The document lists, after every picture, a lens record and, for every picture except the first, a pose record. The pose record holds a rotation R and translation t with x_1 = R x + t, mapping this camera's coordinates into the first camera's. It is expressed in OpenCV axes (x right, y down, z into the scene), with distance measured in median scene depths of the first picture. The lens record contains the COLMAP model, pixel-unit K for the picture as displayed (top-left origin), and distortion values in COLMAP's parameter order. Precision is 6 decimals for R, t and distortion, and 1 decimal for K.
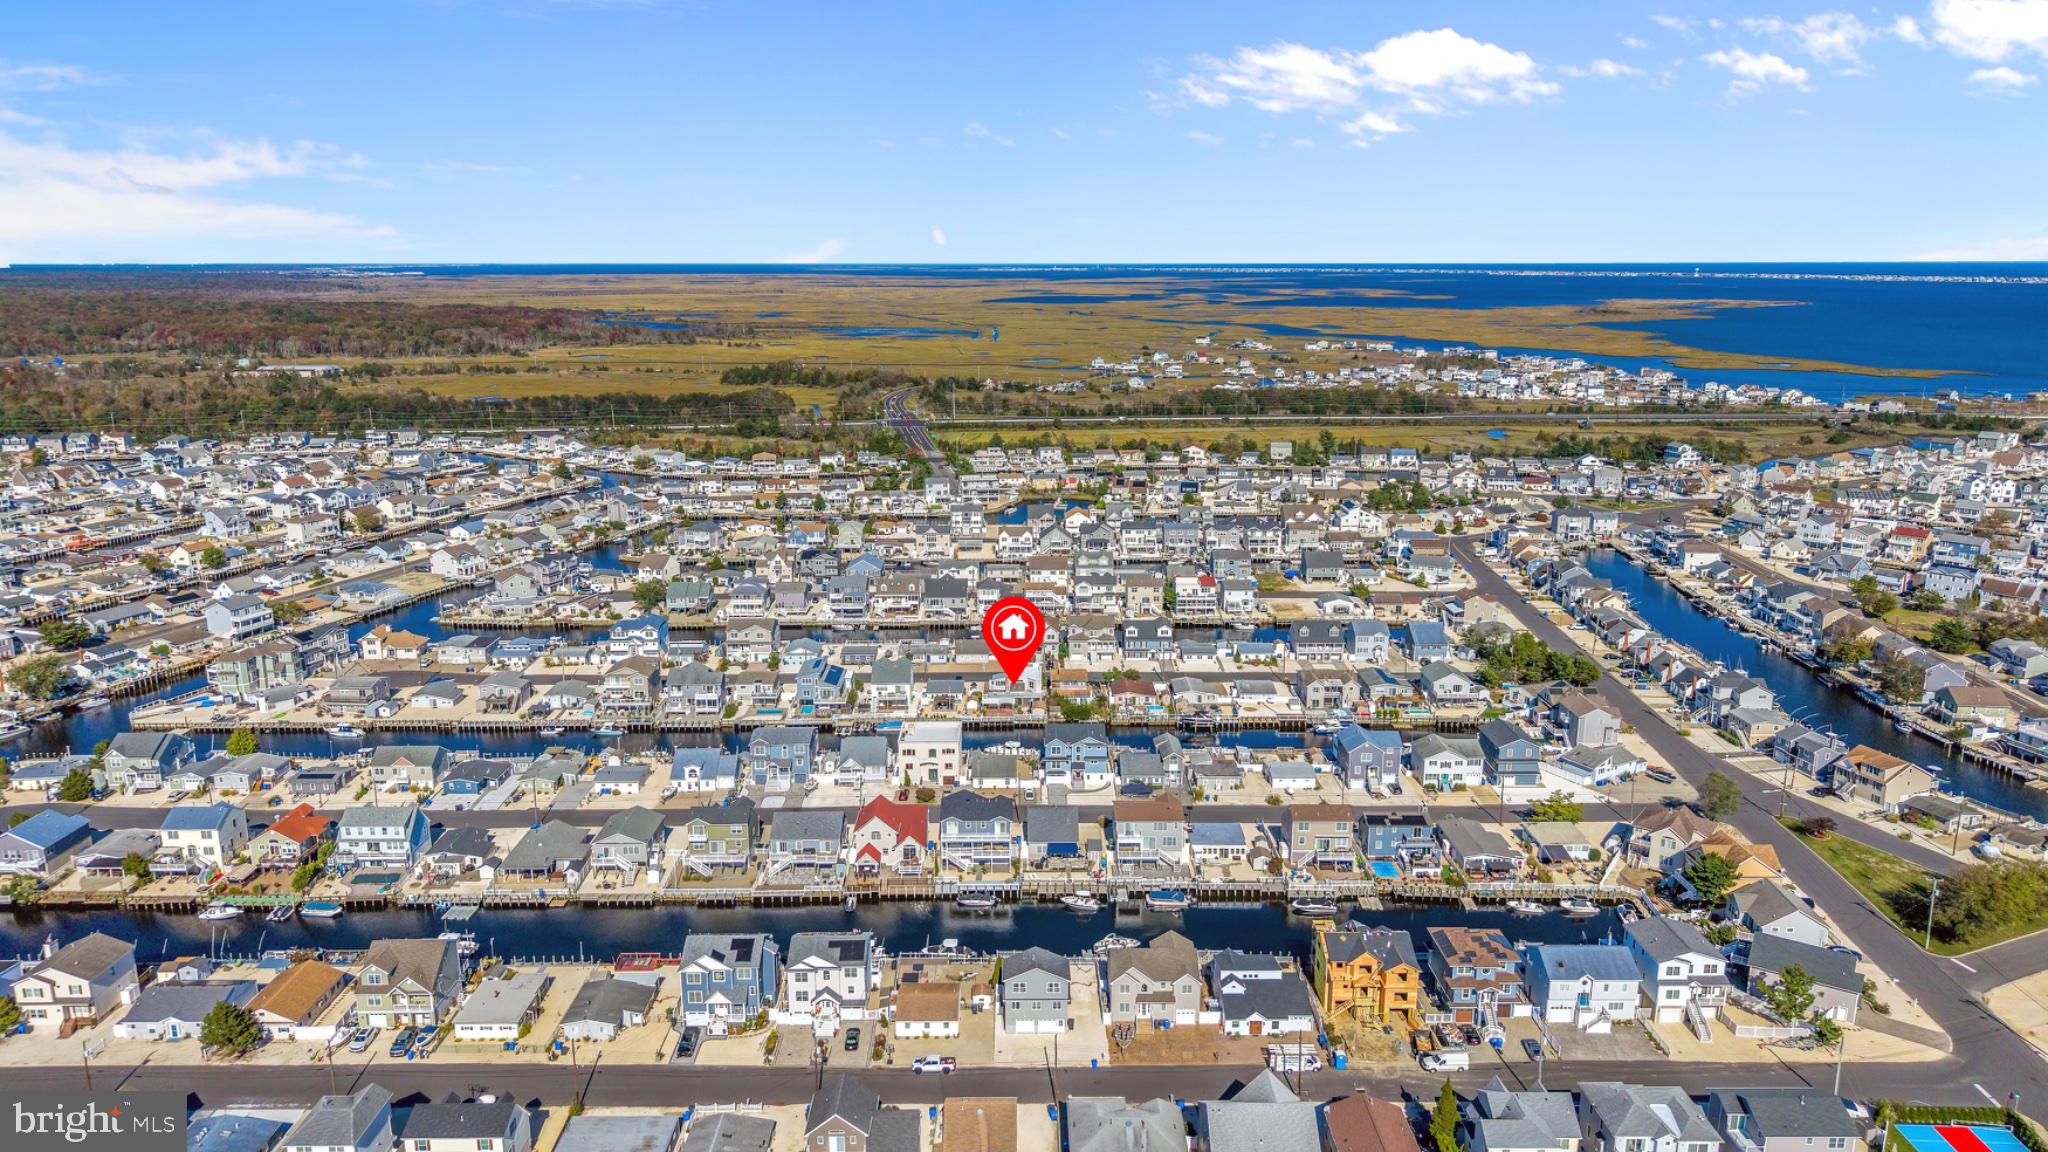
lens RADIAL K [[1365.2, 0, 1024.0], [0, 1365.2, 576.0], [0, 0, 1]] dist [0.049458, -0.063869]
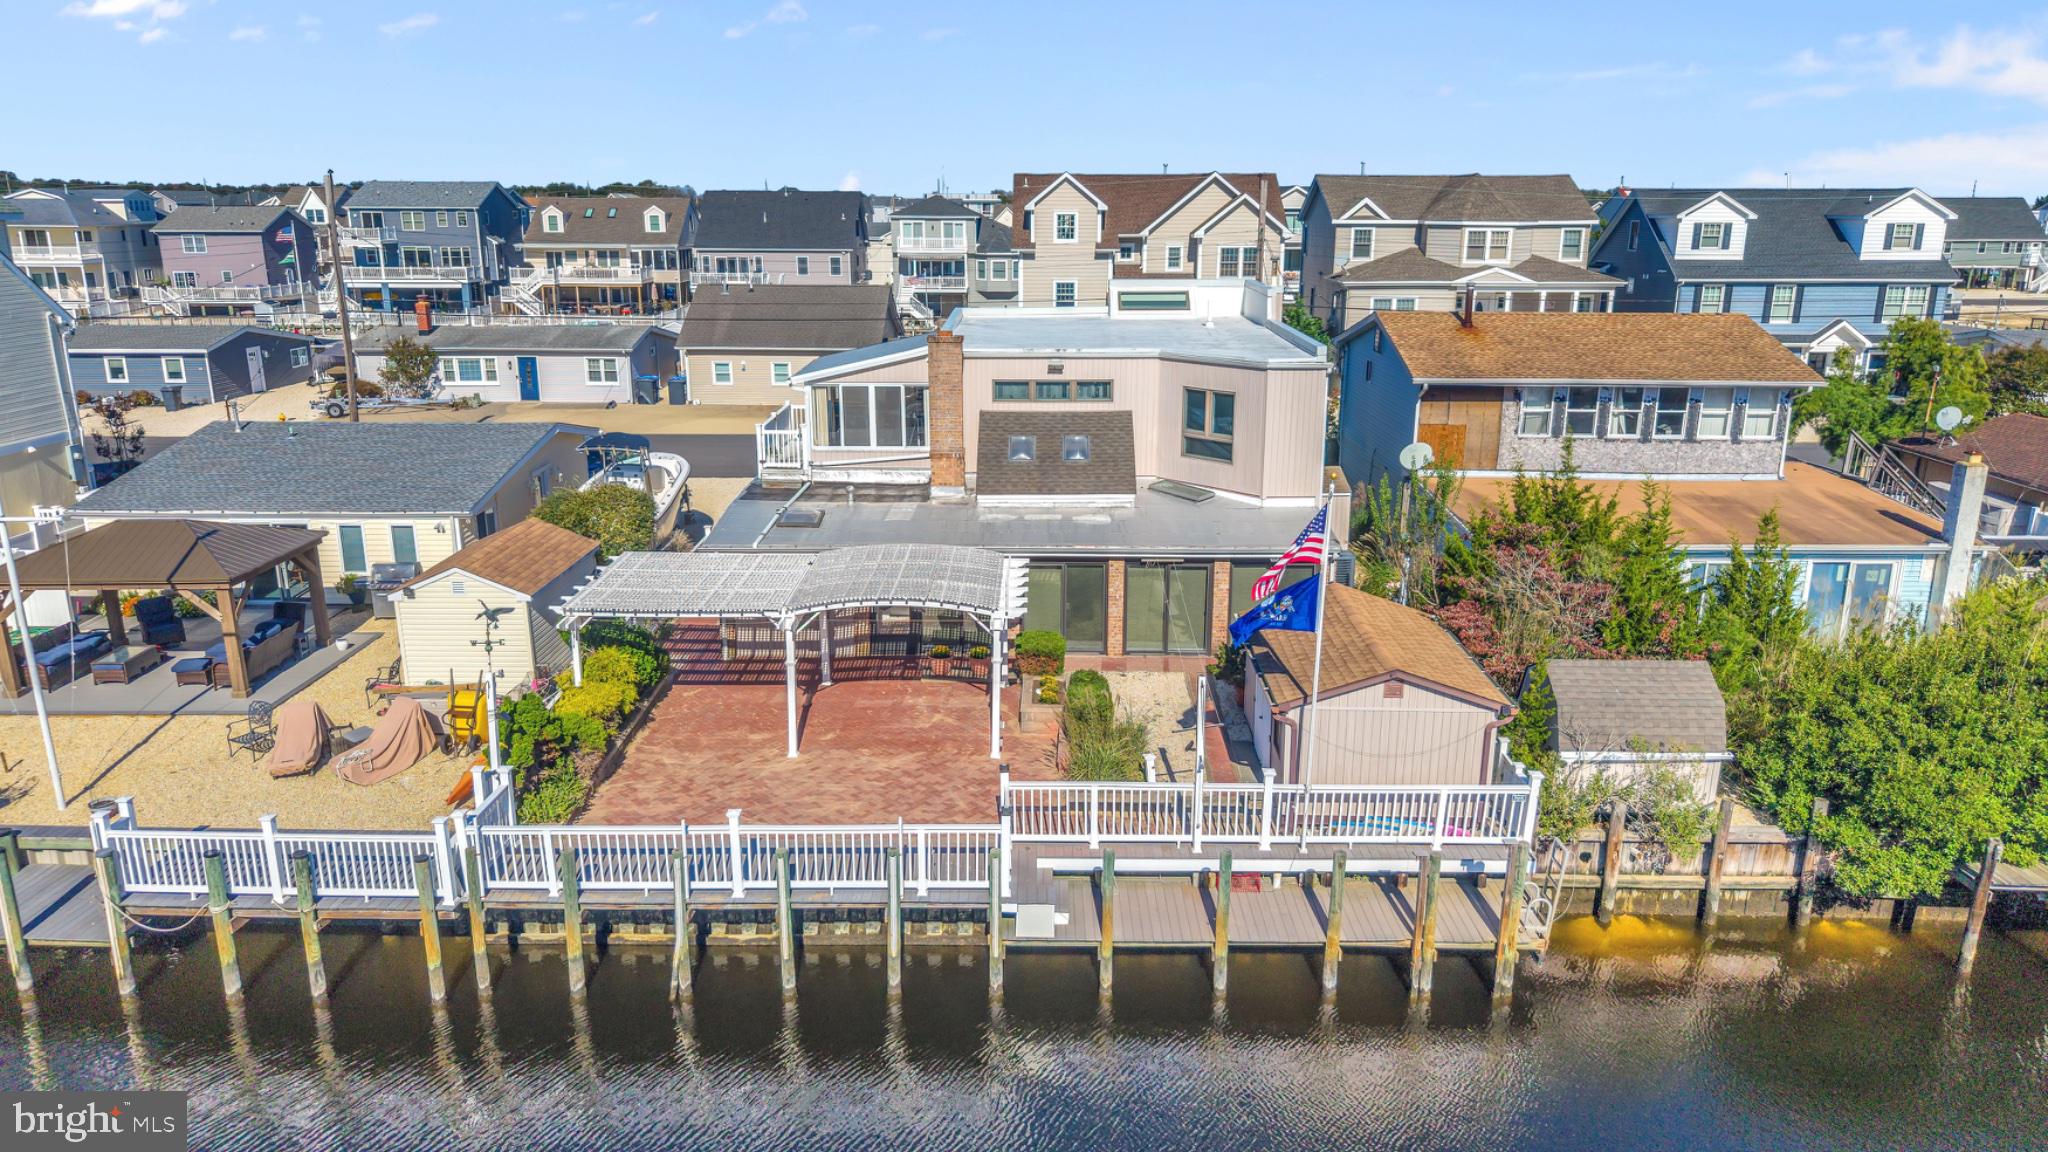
lens RADIAL K [[1365.2, 0, 1024.0], [0, 1365.2, 576.0], [0, 0, 1]] dist [0.049458, -0.063869]
pose [[0.999885, 0.008884, -0.012304, -0.005084], [-0.008433, 0.999306, 0.036284, 0.078337], [0.012618, -0.036176, 0.999266, 0.820482]]
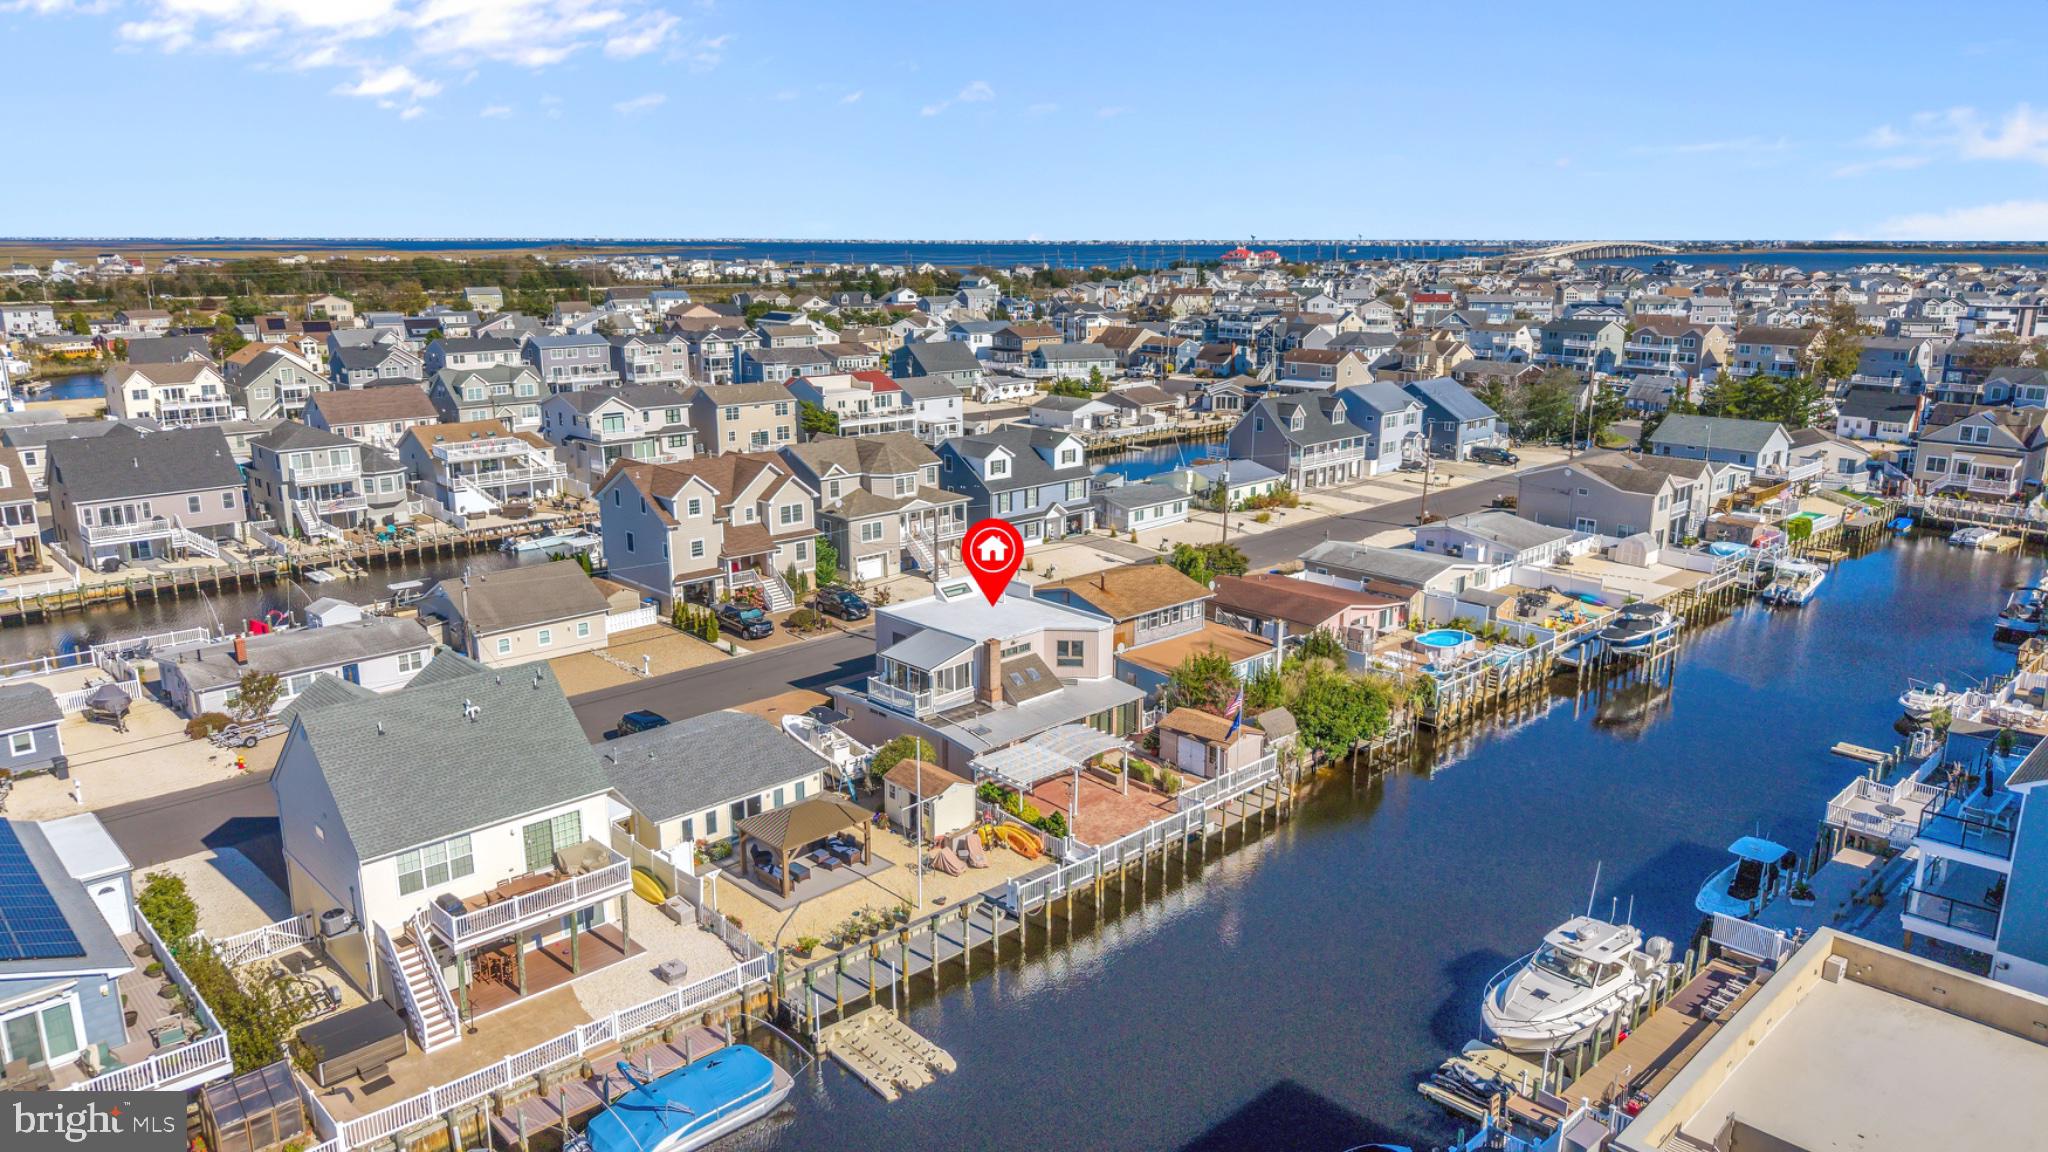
lens RADIAL K [[1367.3, 0, 1024.0], [0, 1367.3, 576.0], [0, 0, 1]] dist [0.021910, -0.013132]
pose [[0.721892, -0.162868, 0.672566, -0.138454], [0.153503, 0.985384, 0.073858, 0.043824], [-0.674765, 0.049924, 0.736342, 0.754776]]
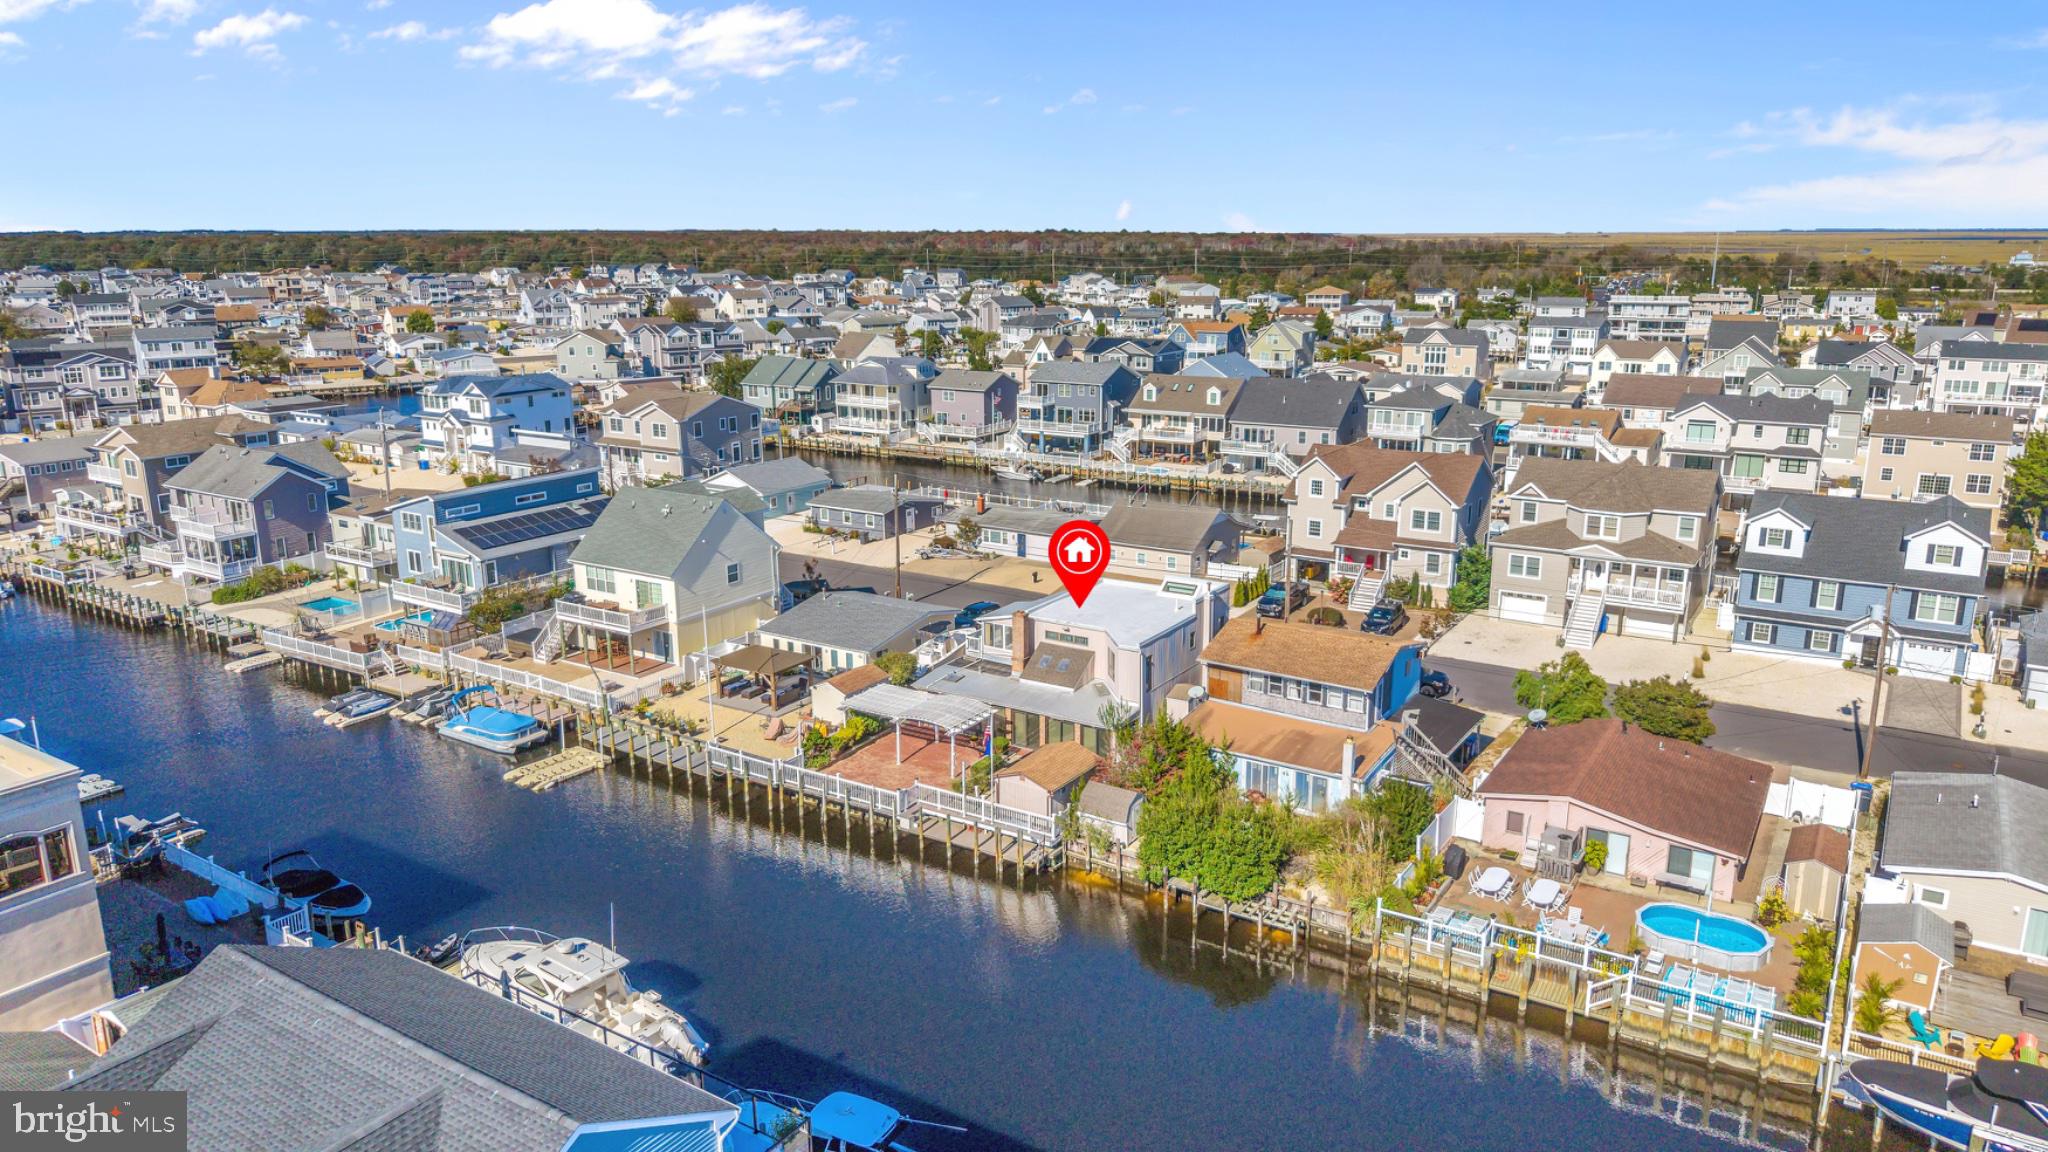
lens RADIAL K [[1365.2, 0, 1024.0], [0, 1365.2, 576.0], [0, 0, 1]] dist [0.049458, -0.063869]
pose [[0.836163, 0.131004, -0.532606, 0.097142], [-0.120440, 0.991211, 0.054722, 0.050246], [0.535094, 0.018391, 0.844592, 0.731015]]
